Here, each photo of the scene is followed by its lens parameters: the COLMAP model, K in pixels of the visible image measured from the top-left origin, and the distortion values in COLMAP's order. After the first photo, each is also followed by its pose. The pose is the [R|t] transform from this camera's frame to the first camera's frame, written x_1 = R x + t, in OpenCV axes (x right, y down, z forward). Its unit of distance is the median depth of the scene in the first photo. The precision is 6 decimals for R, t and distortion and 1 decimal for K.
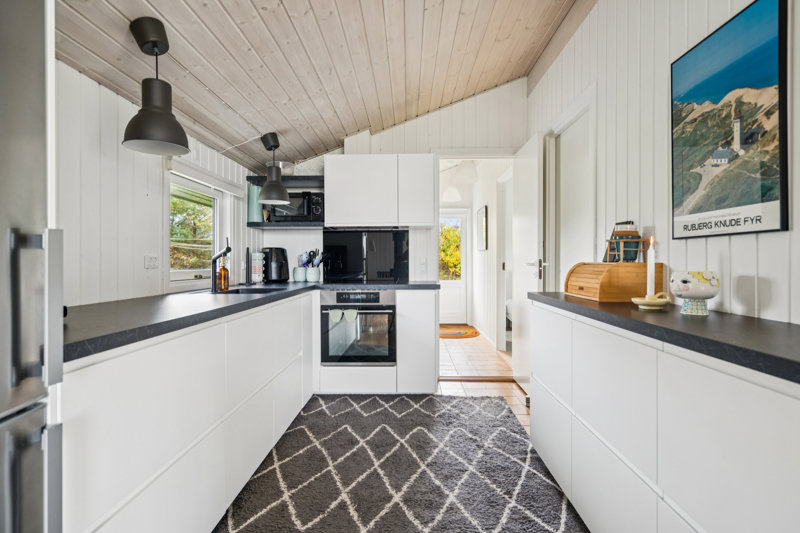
lens RADIAL K [[411.7, 0, 398.6], [0, 411.7, 262.1], [0, 0, 1]] dist [0.000540, 0.001398]
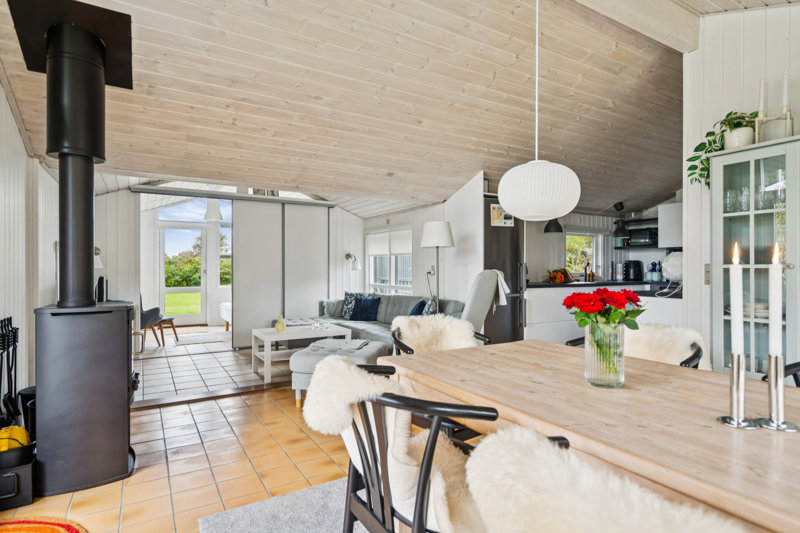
lens RADIAL K [[443.0, 0, 401.2], [0, 443.0, 268.4], [0, 0, 1]] dist [0.002608, 0.000301]
pose [[0.530804, -0.009935, -0.847436, 0.797136], [0.001978, 0.999943, -0.010483, 0.015881], [0.847492, 0.003888, 0.530794, -0.852434]]
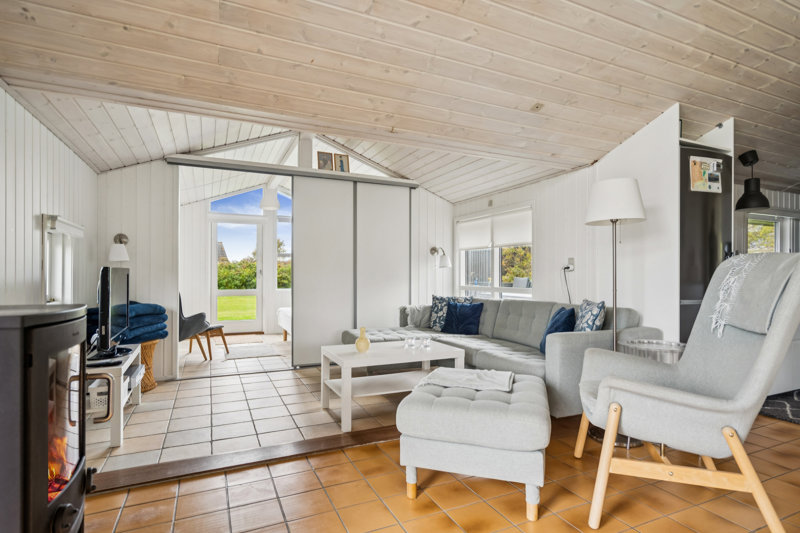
lens RADIAL K [[411.7, 0, 394.4], [0, 411.7, 278.2], [0, 0, 1]] dist [0.000540, 0.001398]
pose [[0.433034, -0.005639, -0.901360, 0.254803], [-0.002039, 0.999972, -0.007236, 0.048262], [0.901376, 0.004971, 0.433010, -0.756962]]
